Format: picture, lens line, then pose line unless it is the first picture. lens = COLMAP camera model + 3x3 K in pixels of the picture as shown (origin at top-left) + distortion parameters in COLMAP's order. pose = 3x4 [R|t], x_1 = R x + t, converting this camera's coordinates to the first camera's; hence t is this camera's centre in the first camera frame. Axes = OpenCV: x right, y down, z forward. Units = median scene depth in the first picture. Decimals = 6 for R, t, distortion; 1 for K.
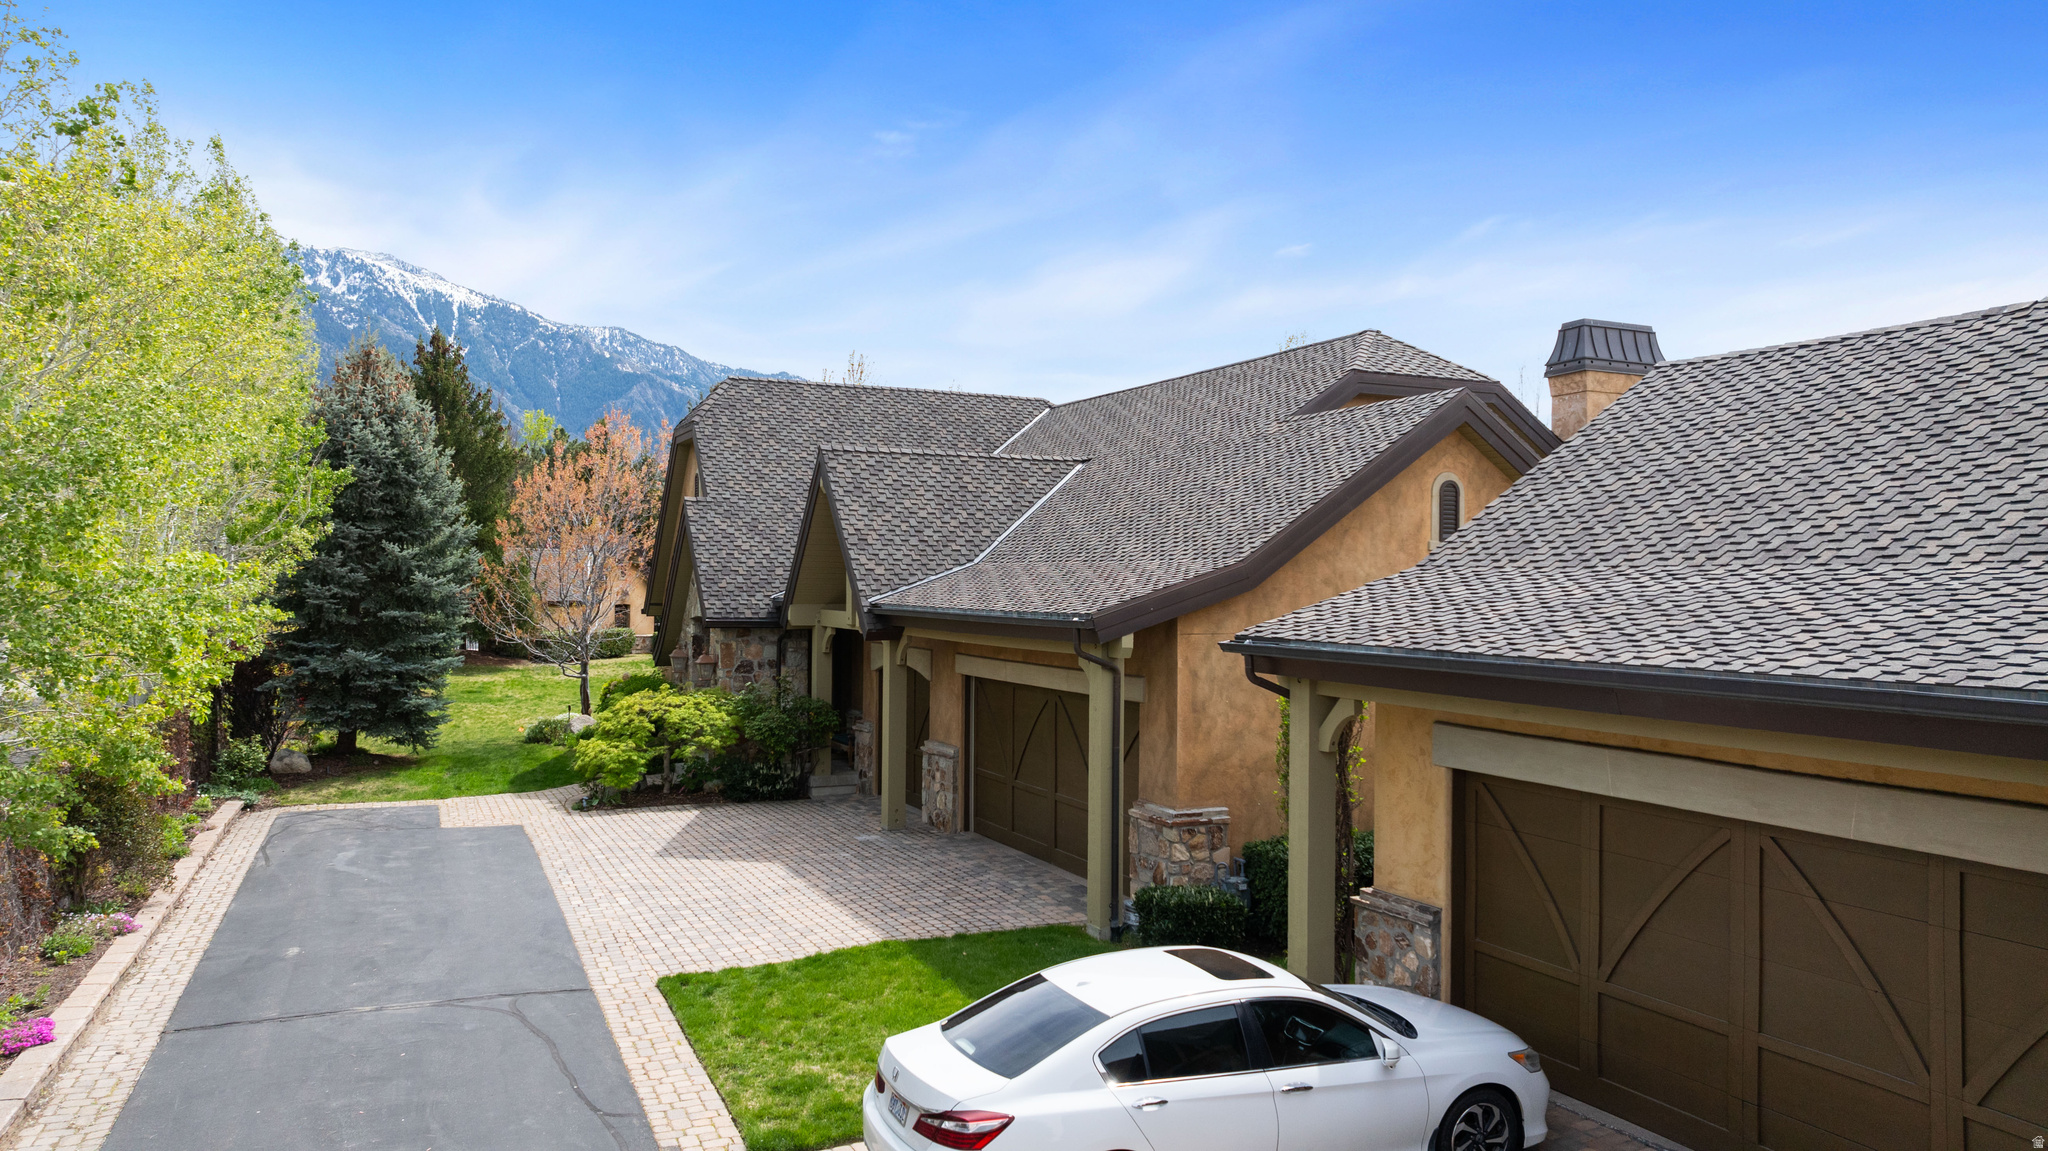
lens RADIAL K [[1444.2, 0, 1014.1], [0, 1444.2, 581.7], [0, 0, 1]] dist [-0.042723, 0.047138]
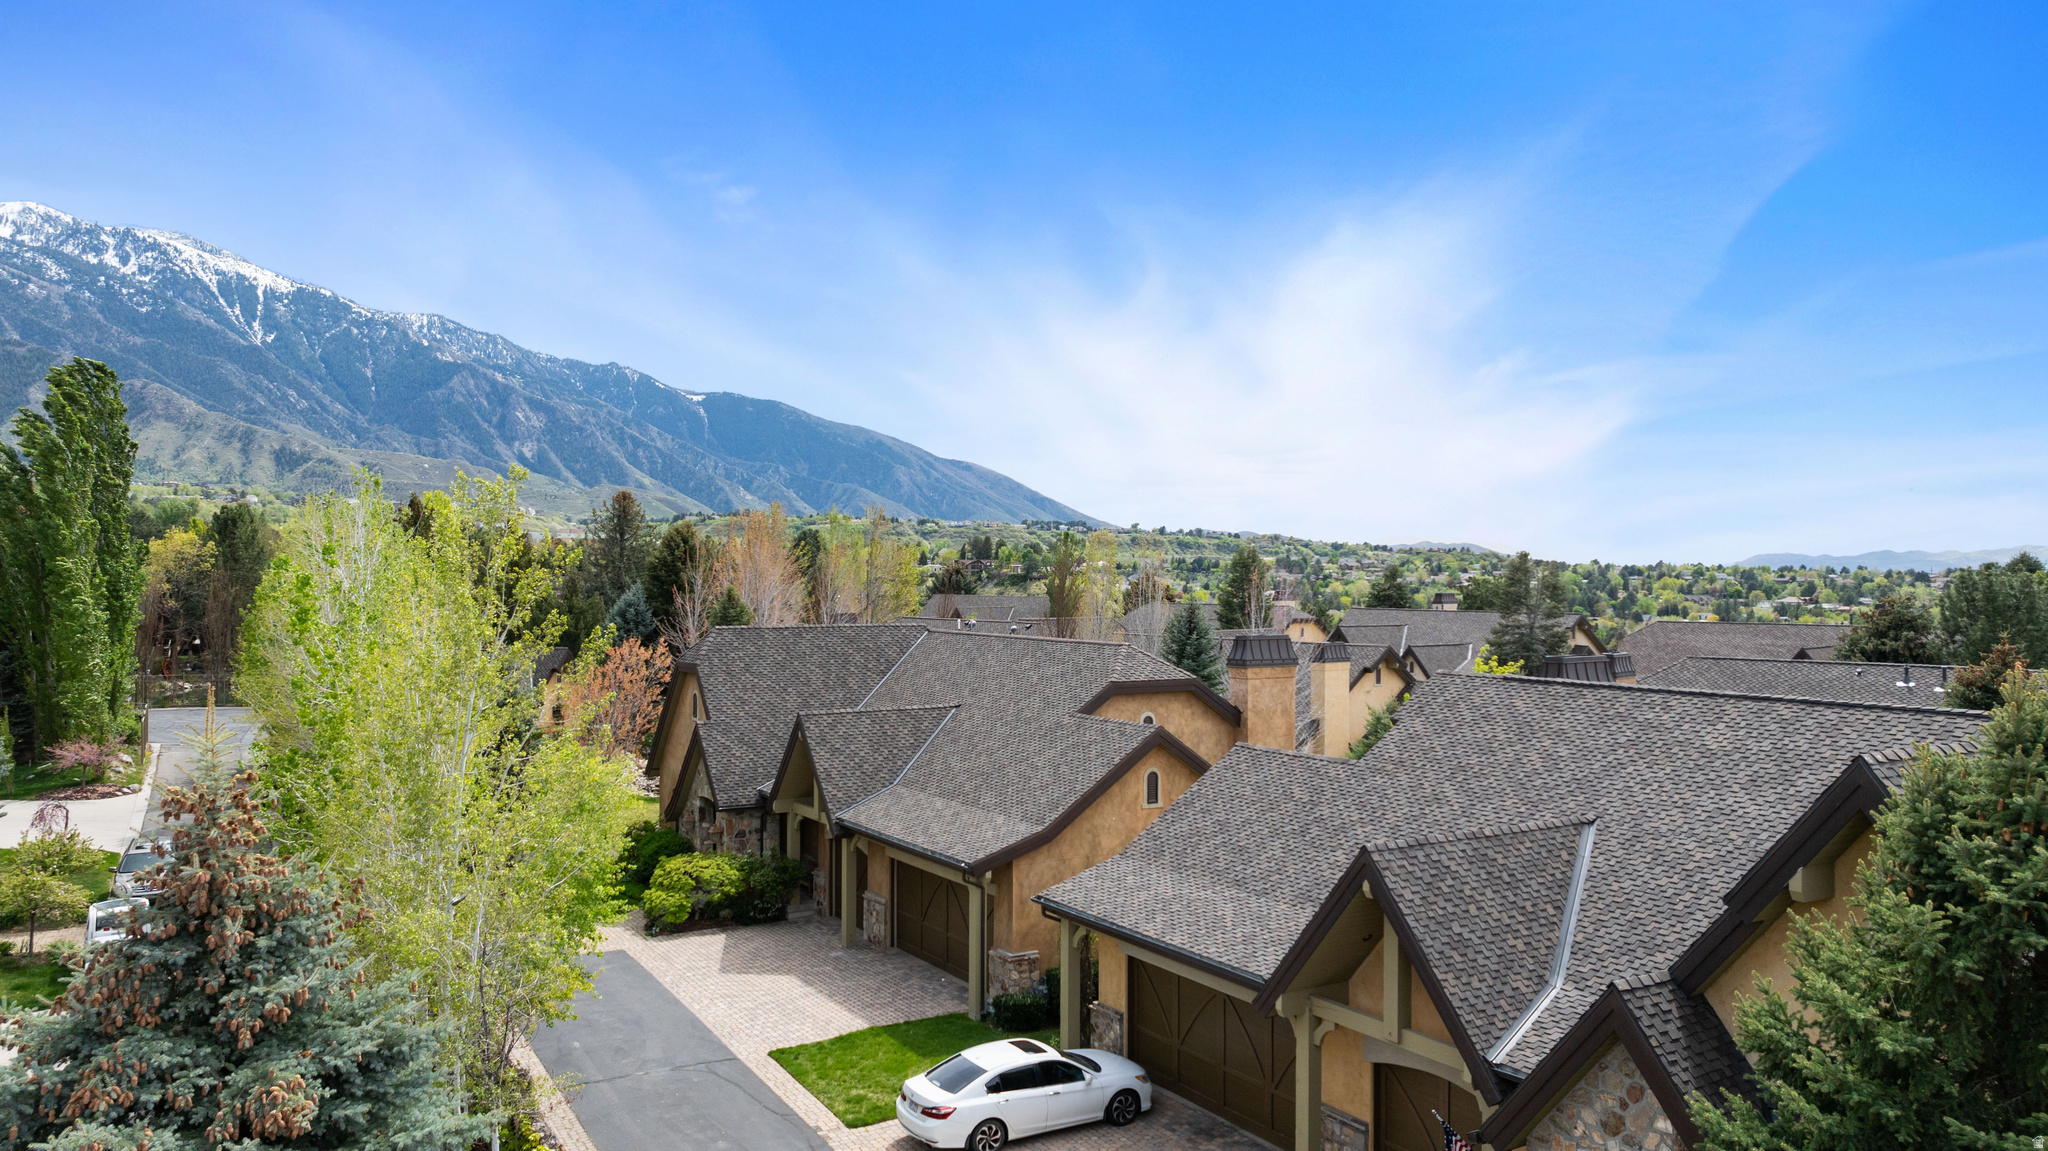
lens RADIAL K [[1444.2, 0, 1028.2], [0, 1444.2, 570.9], [0, 0, 1]] dist [-0.042723, 0.047138]
pose [[0.992685, -0.002337, 0.120708, -0.105800], [0.002995, 0.999982, -0.005270, -0.360036], [-0.120694, 0.005593, 0.992674, -0.986352]]
